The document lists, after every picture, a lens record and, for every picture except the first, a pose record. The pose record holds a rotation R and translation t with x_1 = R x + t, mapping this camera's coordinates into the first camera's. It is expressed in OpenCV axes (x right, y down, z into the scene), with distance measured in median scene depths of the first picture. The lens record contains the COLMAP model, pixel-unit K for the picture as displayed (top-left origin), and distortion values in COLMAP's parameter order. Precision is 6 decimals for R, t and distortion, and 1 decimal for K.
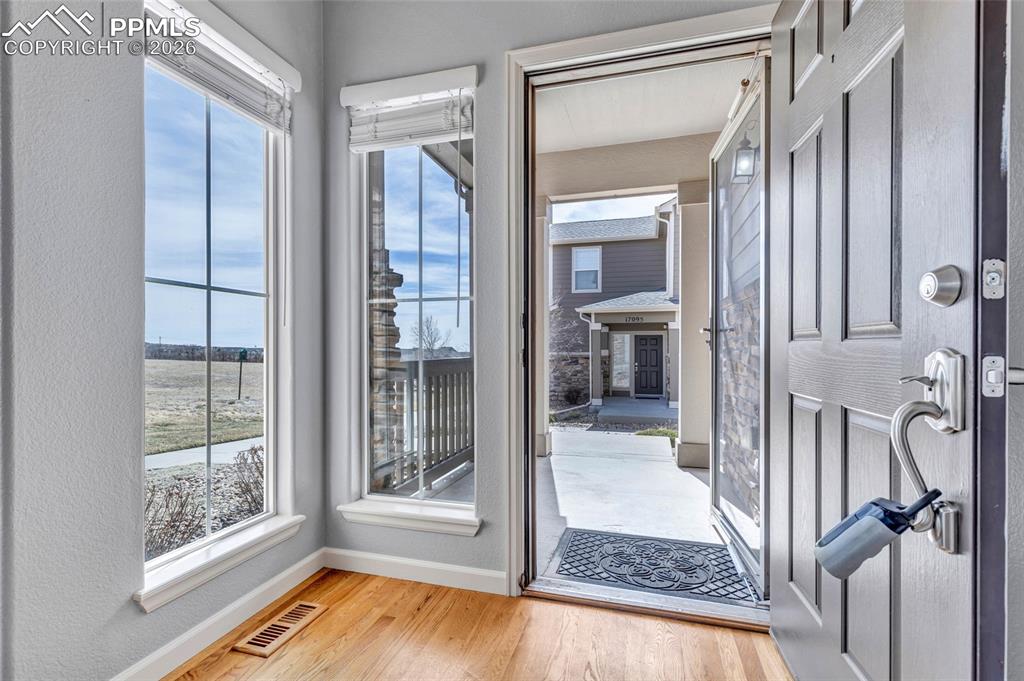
lens RADIAL K [[469.4, 0, 515.7], [0, 469.4, 346.6], [0, 0, 1]] dist [0.006625, 0.000009]
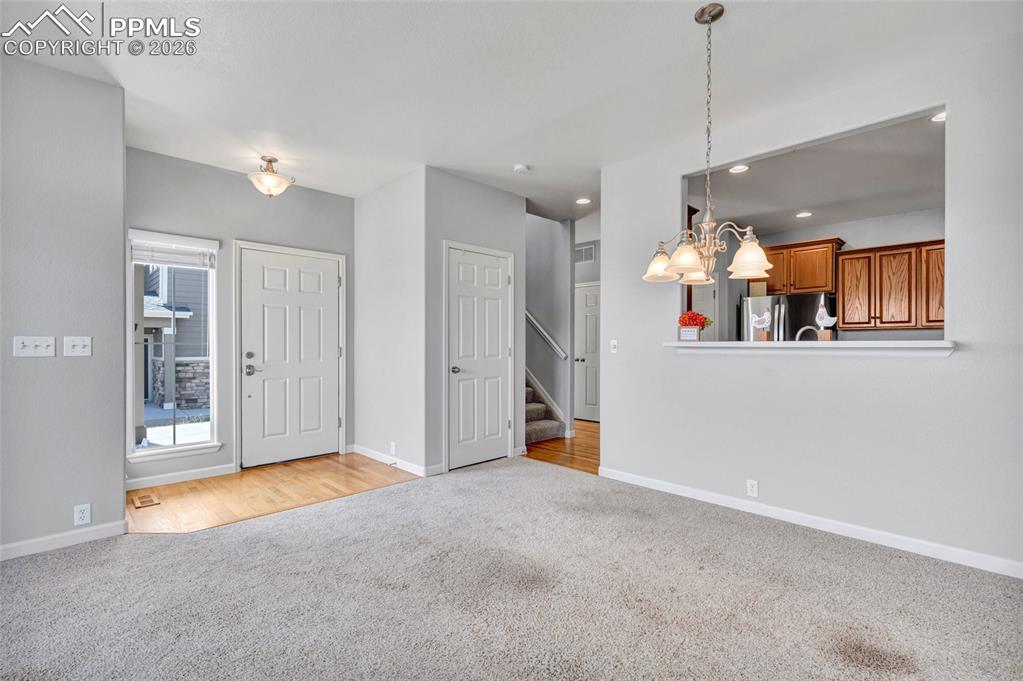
lens RADIAL K [[469.0, 0, 512.0], [0, 469.0, 343.3], [0, 0, 1]] dist [0.006625, 0.000009]
pose [[0.498832, 0.002651, 0.866695, -1.302880], [-0.001593, 0.999996, -0.002142, -0.106701], [-0.866697, -0.000312, 0.498834, -1.302066]]
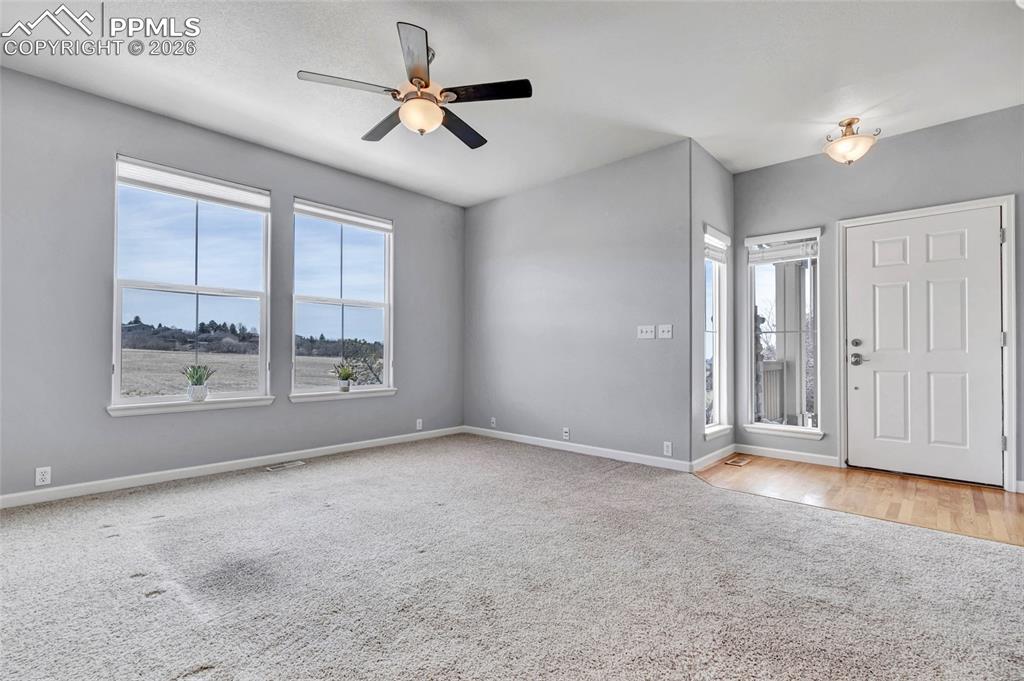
lens RADIAL K [[469.4, 0, 513.2], [0, 469.4, 344.5], [0, 0, 1]] dist [0.006625, 0.000009]
pose [[0.890032, -0.002454, -0.455891, -0.353806], [-0.004981, 0.999873, -0.015107, -0.005126], [0.455870, 0.015716, 0.889907, -1.594283]]
